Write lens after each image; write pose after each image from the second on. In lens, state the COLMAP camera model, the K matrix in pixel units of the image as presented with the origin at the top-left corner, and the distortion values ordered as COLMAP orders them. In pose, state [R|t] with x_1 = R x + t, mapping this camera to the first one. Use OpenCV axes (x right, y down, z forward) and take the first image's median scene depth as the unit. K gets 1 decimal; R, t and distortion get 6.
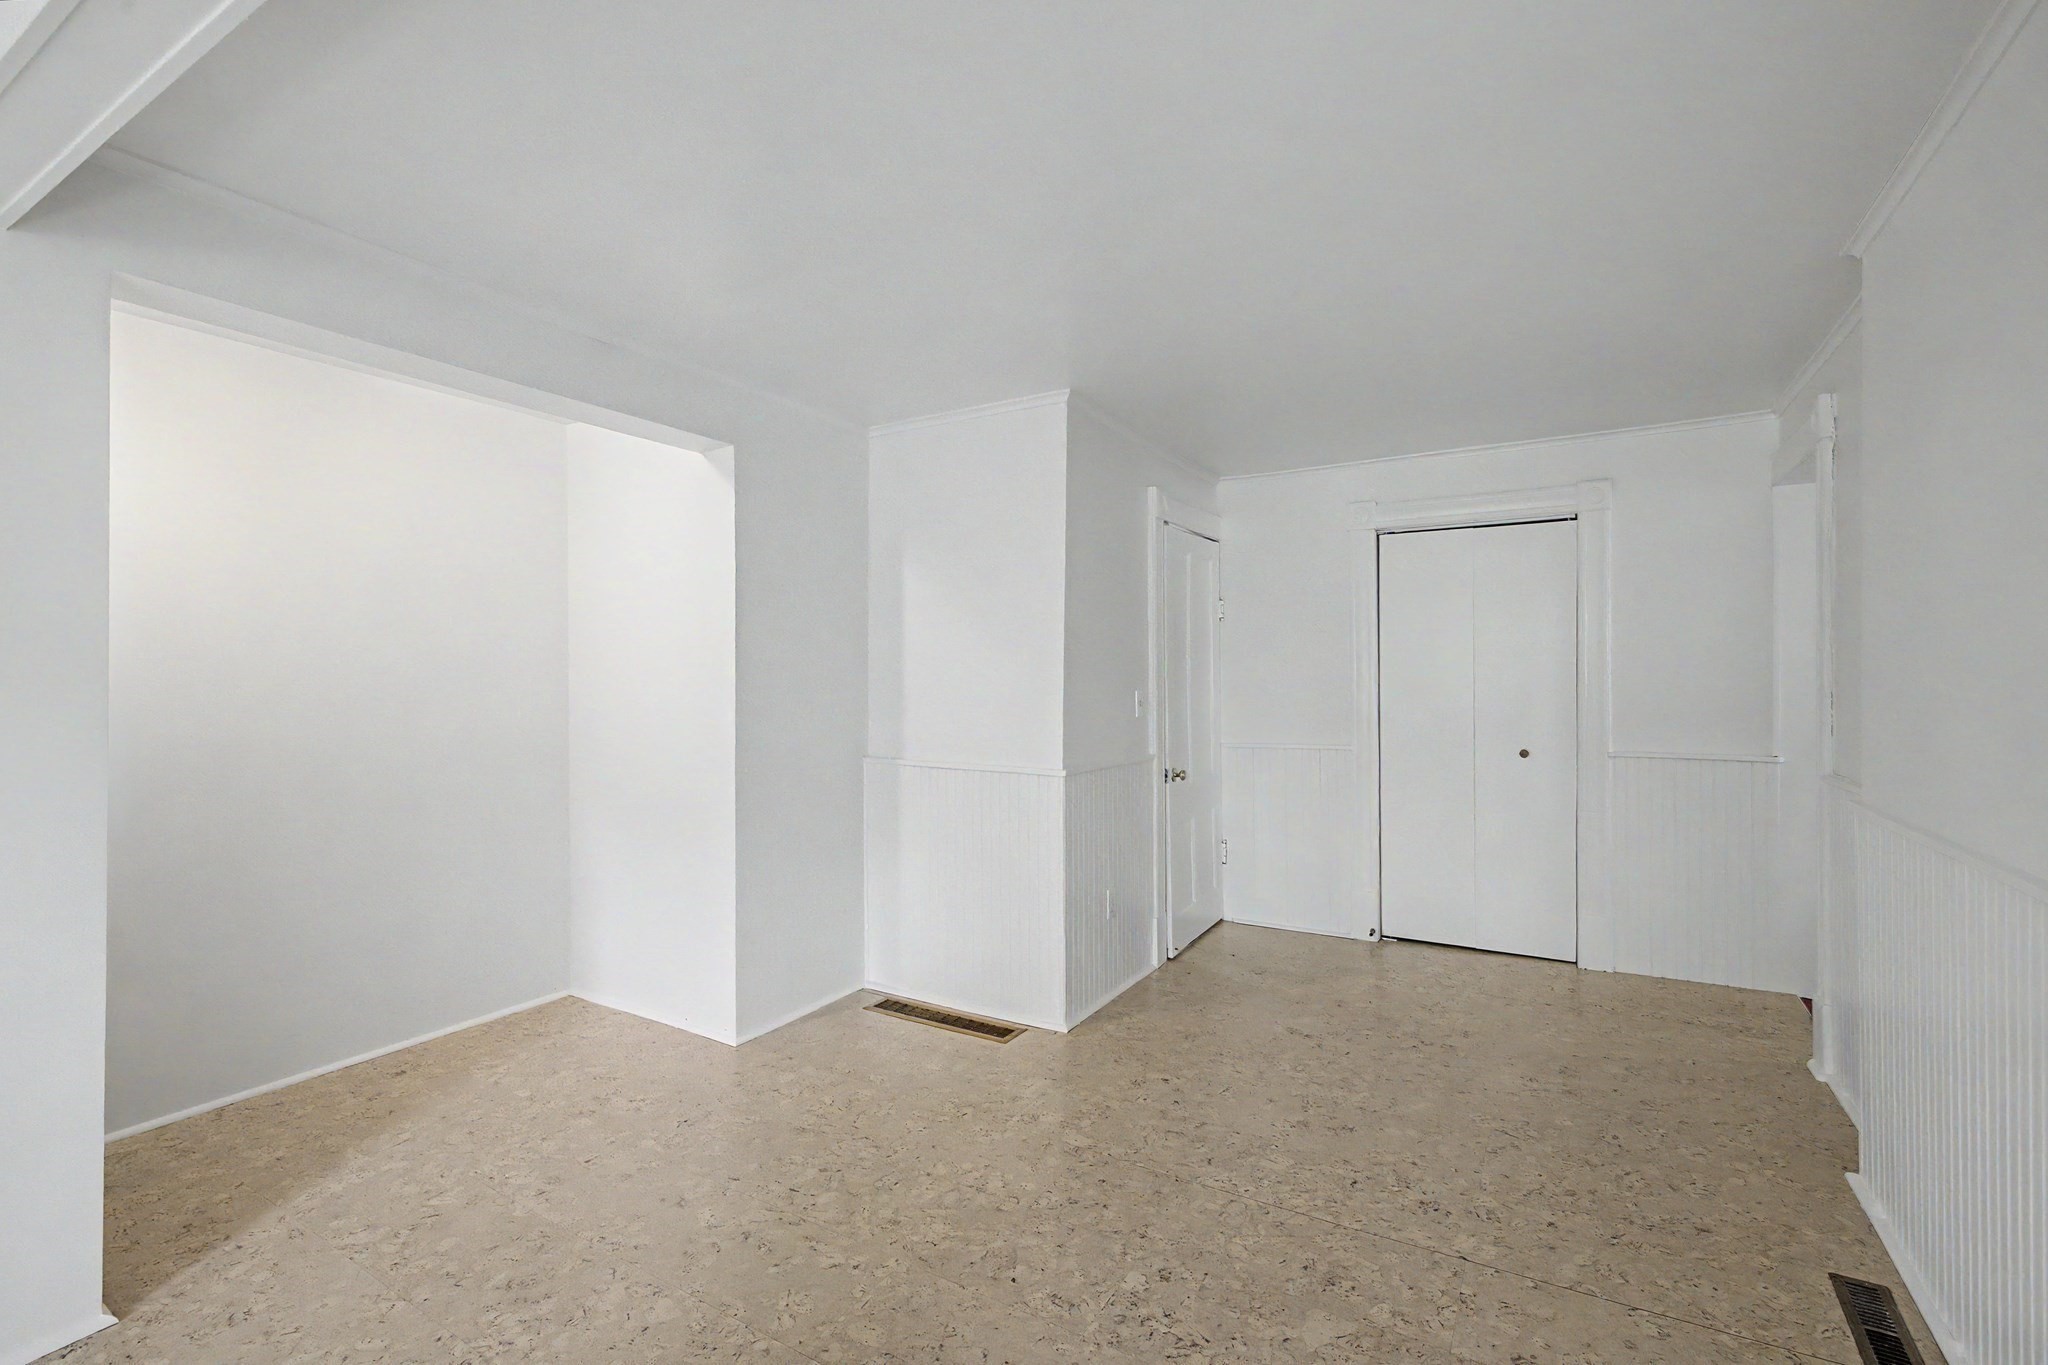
lens RADIAL K [[871.9, 0, 1039.8], [0, 871.9, 682.5], [0, 0, 1]] dist [0.004187, -0.001026]
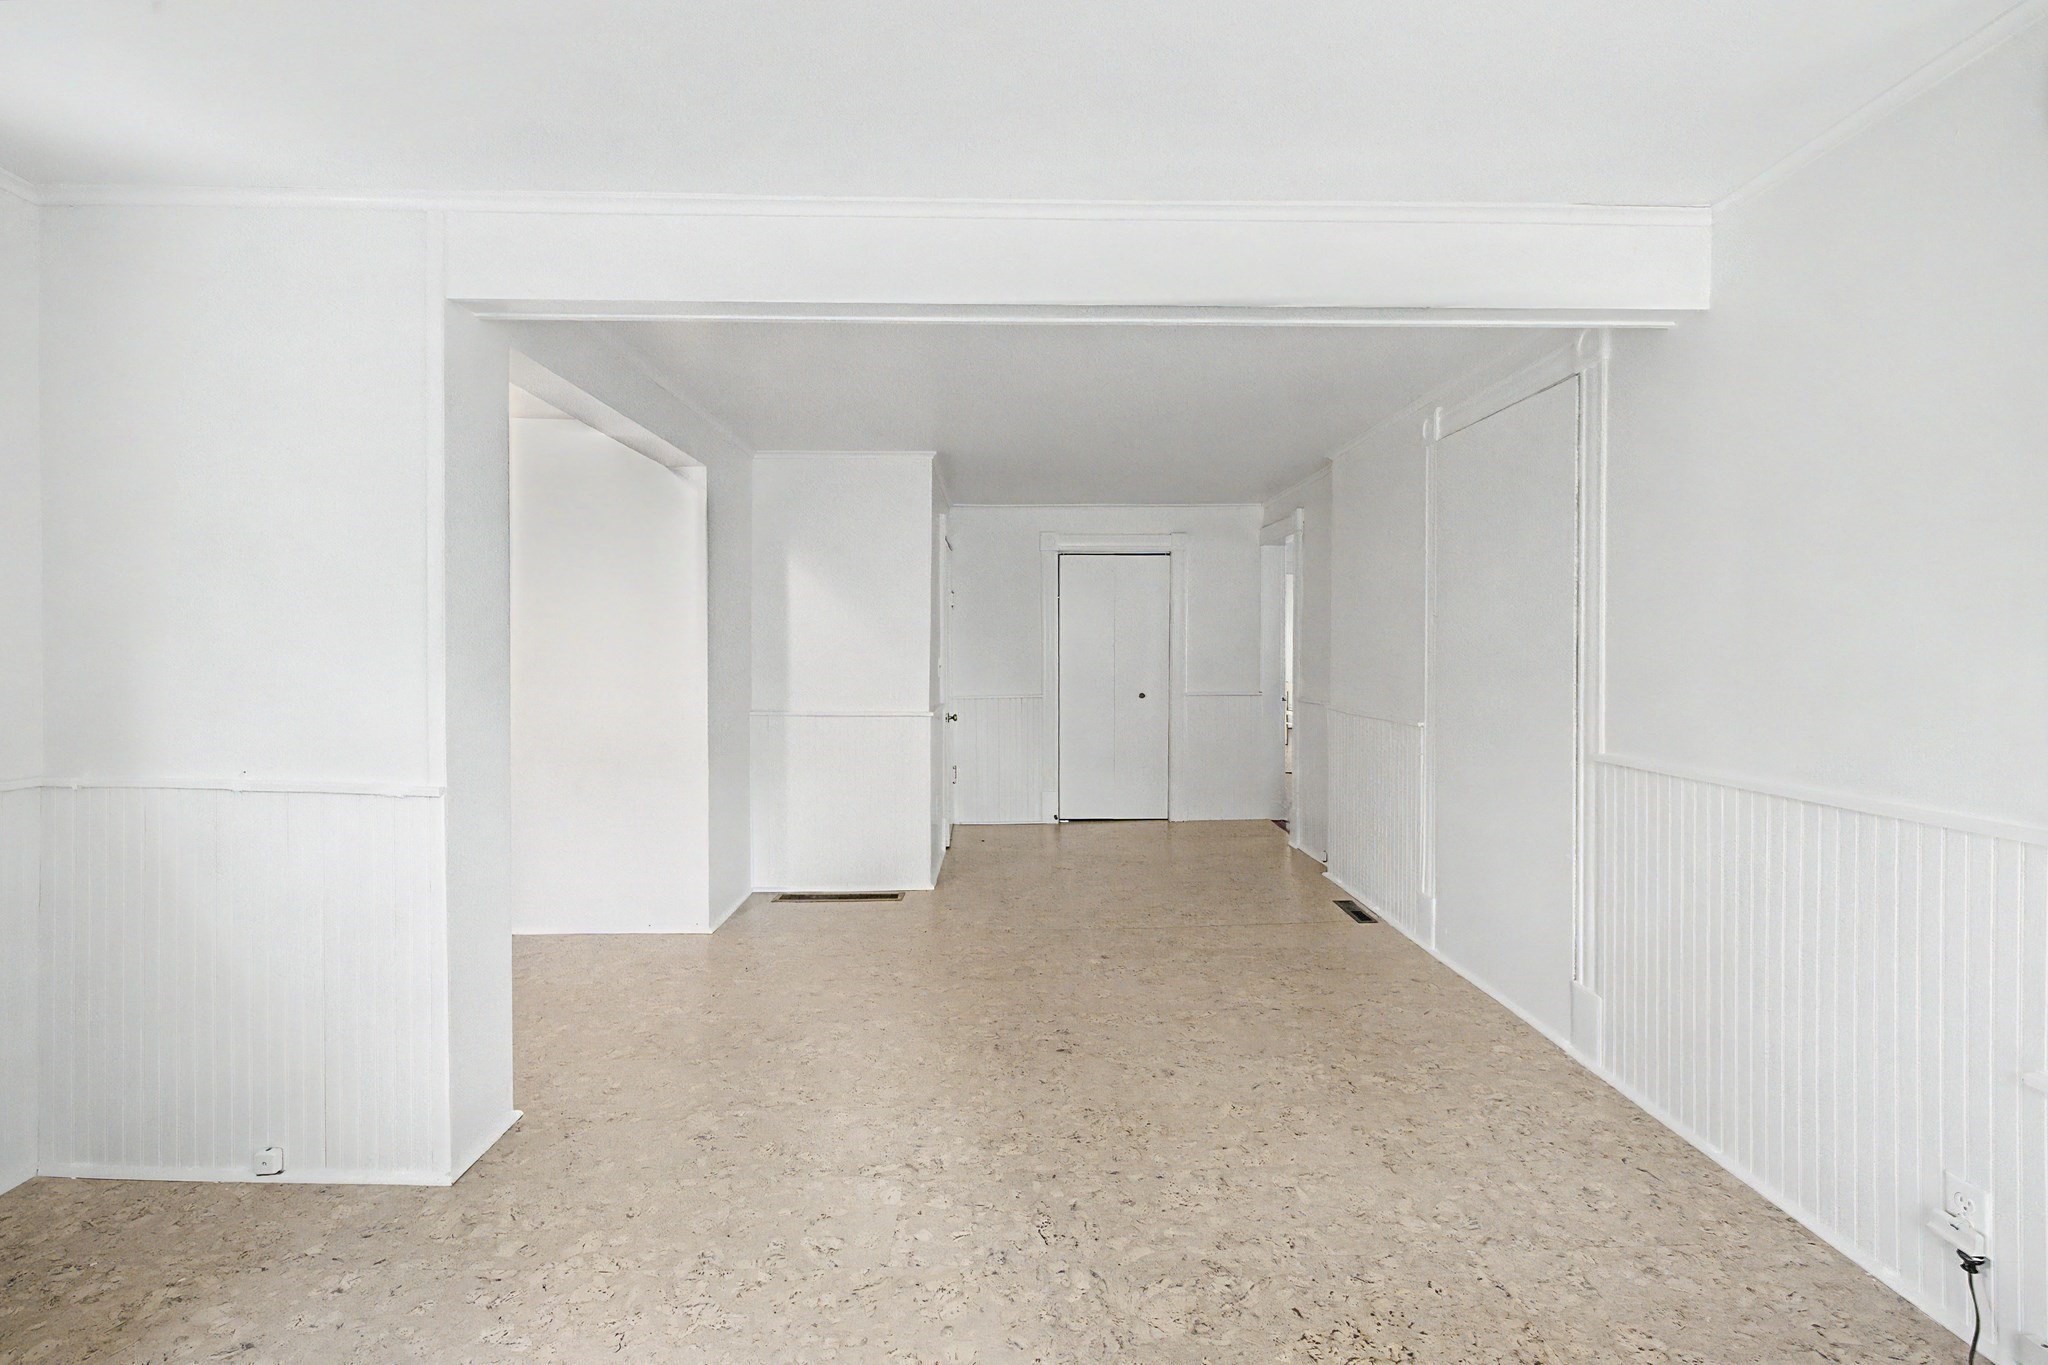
lens RADIAL K [[871.9, 0, 1022.3], [0, 871.9, 664.8], [0, 0, 1]] dist [0.004187, -0.001026]
pose [[0.850111, -0.009890, 0.526511, -0.568240], [0.000657, 0.999843, 0.017722, -0.005070], [-0.526604, -0.014720, 0.849983, -0.303412]]
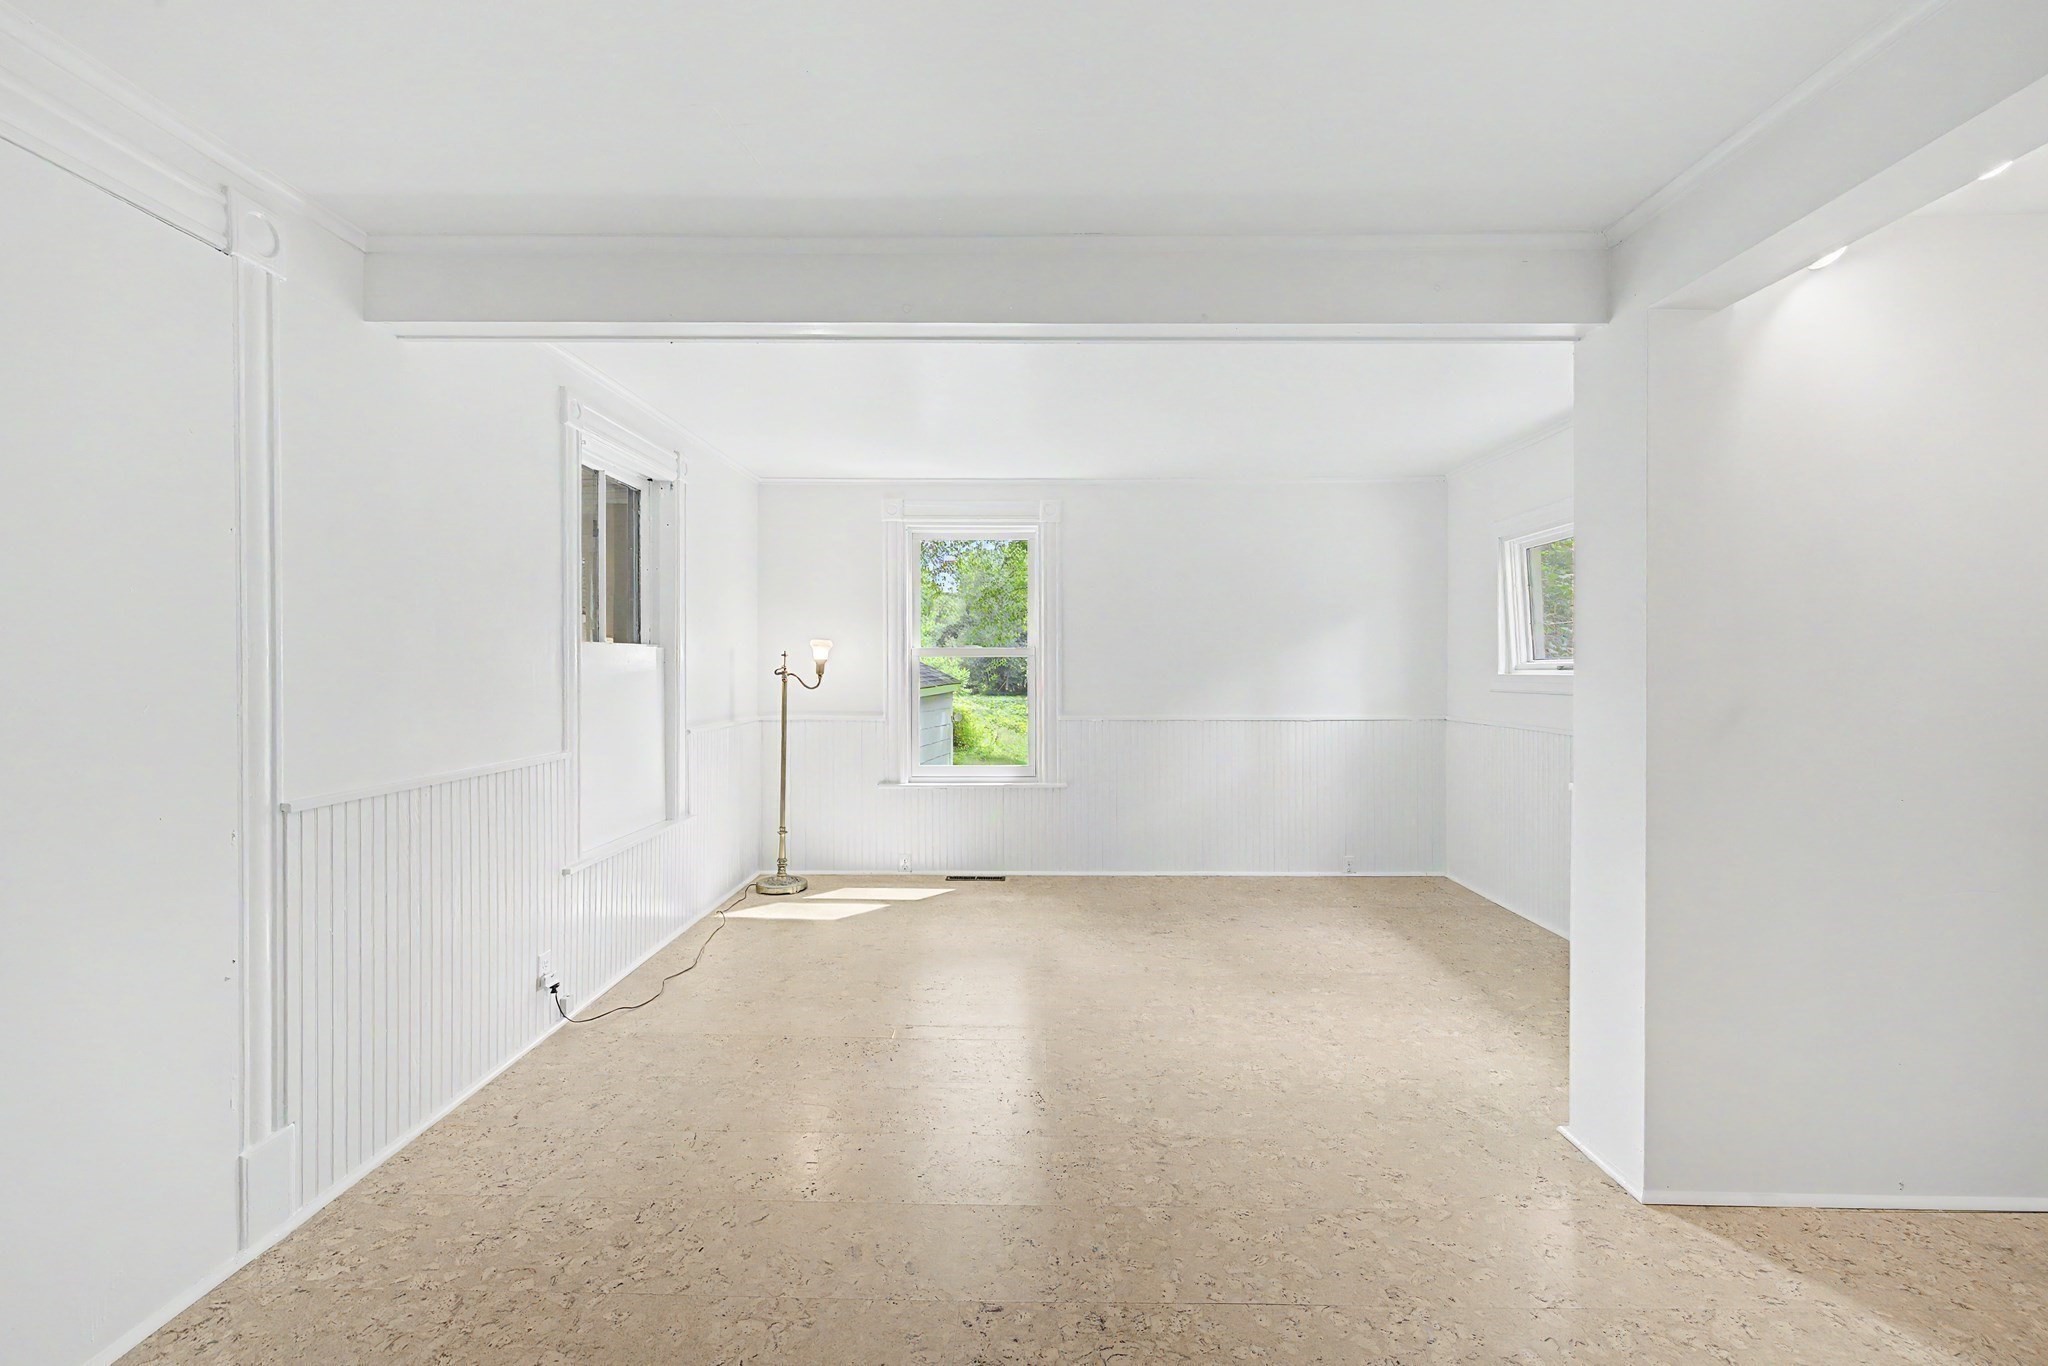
lens RADIAL K [[871.9, 0, 1032.4], [0, 871.9, 671.4], [0, 0, 1]] dist [0.004187, -0.001026]
pose [[-0.859767, 0.004057, -0.510671, 0.131588], [0.003285, 0.999992, 0.002413, 0.000892], [0.510676, 0.000397, -0.859773, 0.817238]]
